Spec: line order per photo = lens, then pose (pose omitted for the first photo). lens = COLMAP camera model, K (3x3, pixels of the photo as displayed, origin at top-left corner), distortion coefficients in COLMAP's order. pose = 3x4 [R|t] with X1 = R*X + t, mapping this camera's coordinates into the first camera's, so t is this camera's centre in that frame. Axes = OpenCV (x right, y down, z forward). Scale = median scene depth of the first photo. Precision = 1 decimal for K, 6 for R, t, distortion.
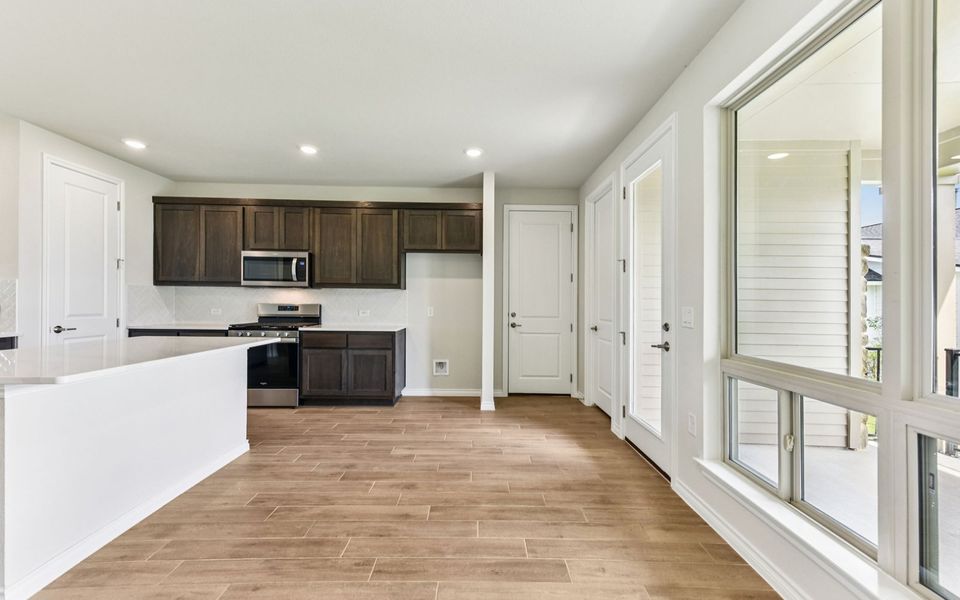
lens RADIAL K [[373.6, 0, 483.9], [0, 373.6, 300.6], [0, 0, 1]] dist [0.027555, -0.000461]
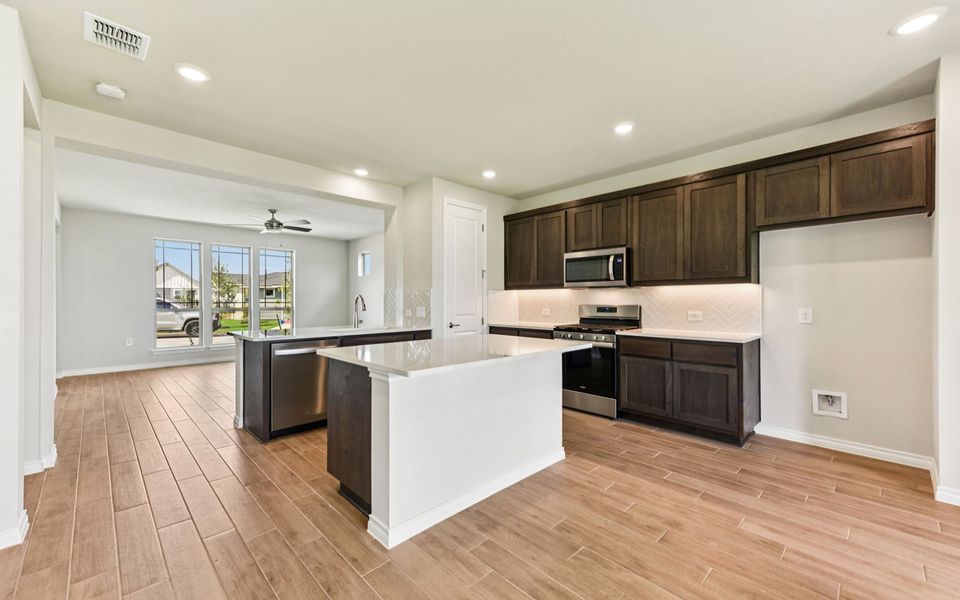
lens RADIAL K [[383.5, 0, 482.1], [0, 383.5, 303.6], [0, 0, 1]] dist [0.023196, 0.000069]
pose [[0.678893, -0.006866, -0.734205, -0.030684], [0.012229, 0.999923, 0.001956, -0.001167], [0.734135, -0.010307, 0.678925, 0.135430]]
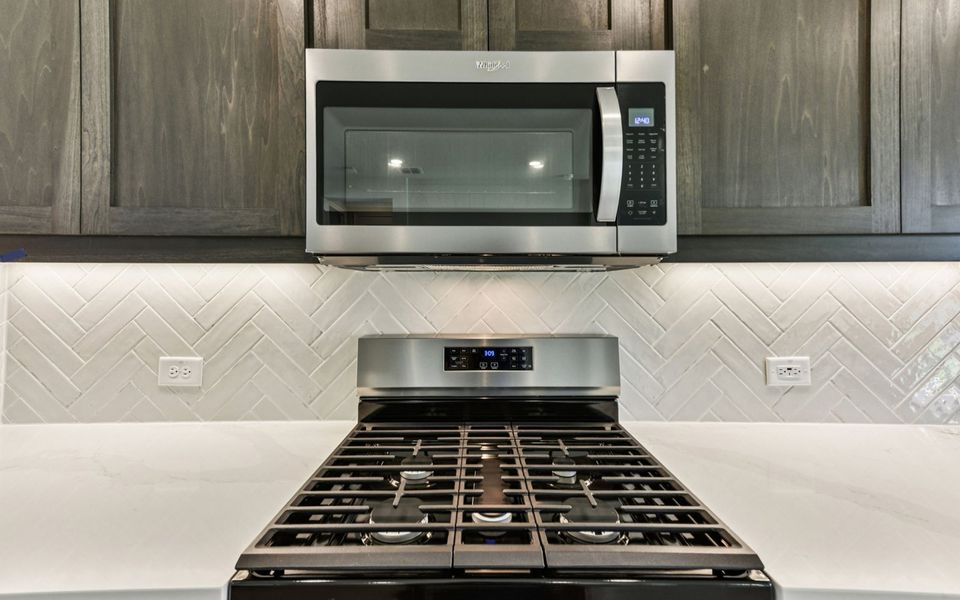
lens RADIAL K [[393.7, 0, 474.5], [0, 393.7, 281.1], [0, 0, 1]] dist [0.023563, -0.000029]
pose [[0.998809, -0.011722, -0.047368, -0.579842], [0.010903, 0.999787, -0.017526, -0.023793], [0.047564, 0.016989, 0.998724, 0.858605]]
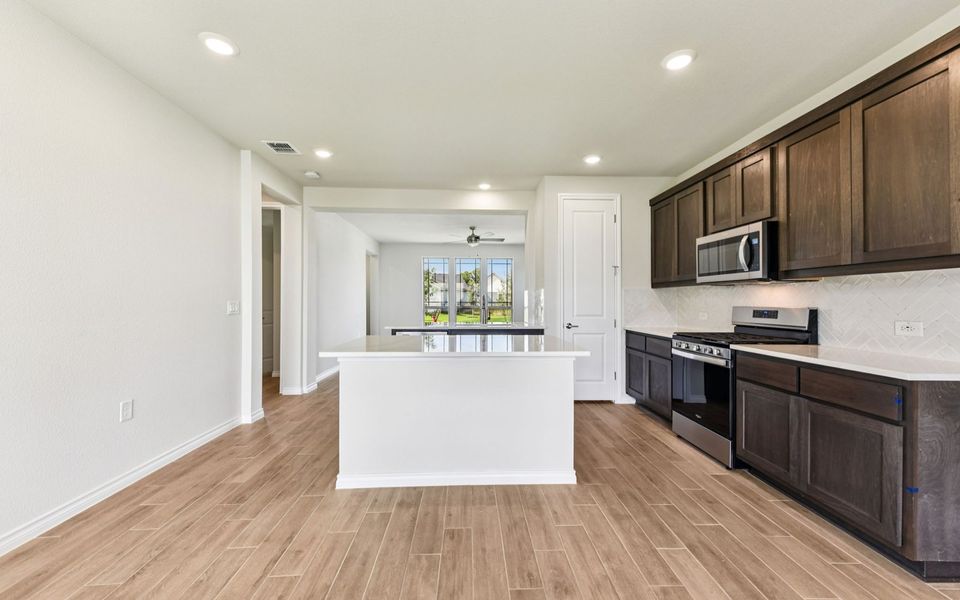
lens RADIAL K [[385.7, 0, 486.4], [0, 385.7, 301.6], [0, 0, 1]] dist [0.027673, -0.000019]
pose [[0.019295, -0.010780, -0.999756, 0.159347], [0.001570, 0.999941, -0.010752, 0.006343], [0.999813, -0.001362, 0.019311, 0.572450]]
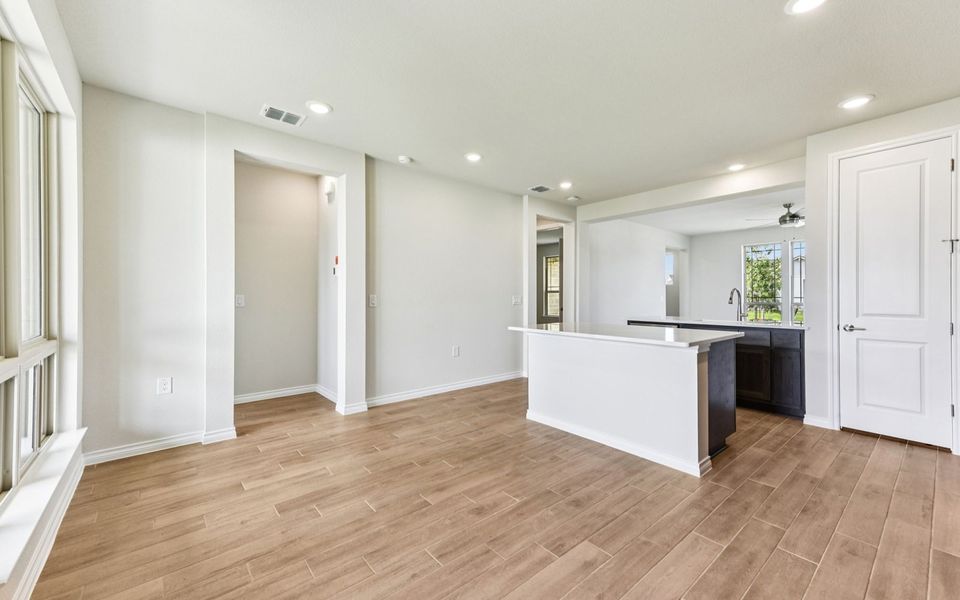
lens RADIAL K [[385.6, 0, 475.2], [0, 385.6, 297.9], [0, 0, 1]] dist [0.028727, 0.000116]
pose [[-0.792296, -0.008042, -0.610084, 0.206224], [-0.006405, 0.999968, -0.004864, 0.009241], [0.610104, 0.000054, -0.792322, 0.994408]]
